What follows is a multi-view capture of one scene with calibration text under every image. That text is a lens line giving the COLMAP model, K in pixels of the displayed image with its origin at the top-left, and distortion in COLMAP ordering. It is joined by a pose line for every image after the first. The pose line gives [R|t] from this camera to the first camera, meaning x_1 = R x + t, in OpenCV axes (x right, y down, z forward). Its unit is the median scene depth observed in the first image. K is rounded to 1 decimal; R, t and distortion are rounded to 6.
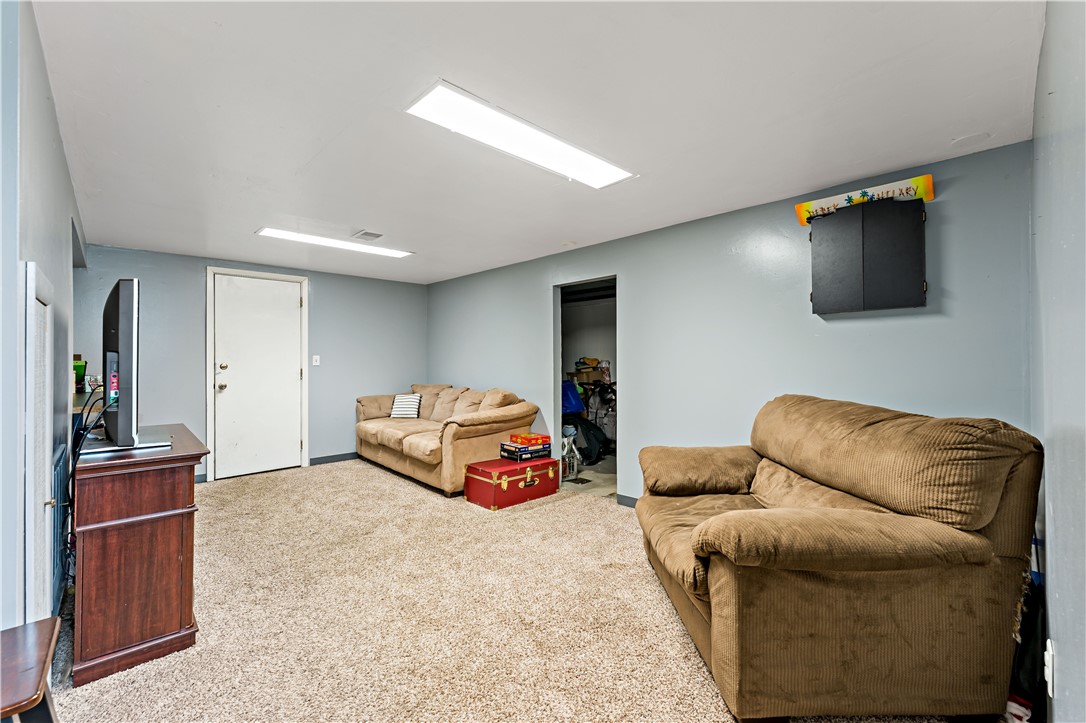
lens RADIAL K [[439.2, 0, 542.0], [0, 439.2, 340.6], [0, 0, 1]] dist [0.001387, 0.000081]
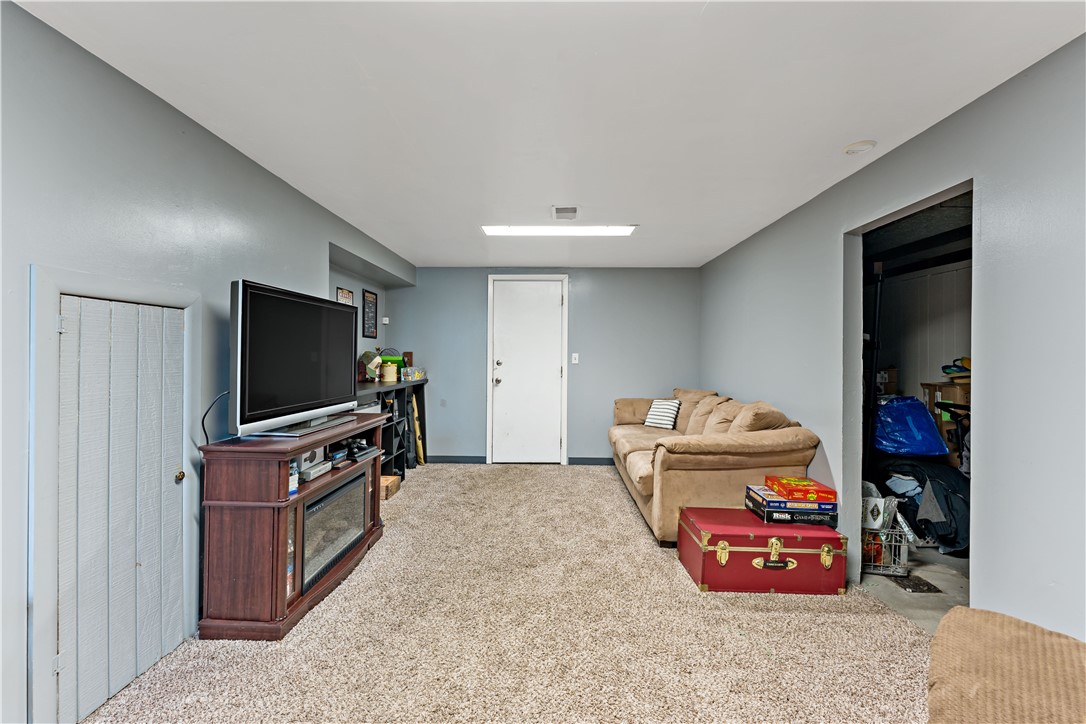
lens RADIAL K [[439.2, 0, 542.0], [0, 439.2, 341.1], [0, 0, 1]] dist [0.001387, 0.000081]
pose [[0.716458, -0.016120, -0.697444, 0.157952], [0.019614, 0.999803, -0.002959, 0.010498], [0.697354, -0.011560, 0.716634, 0.318510]]
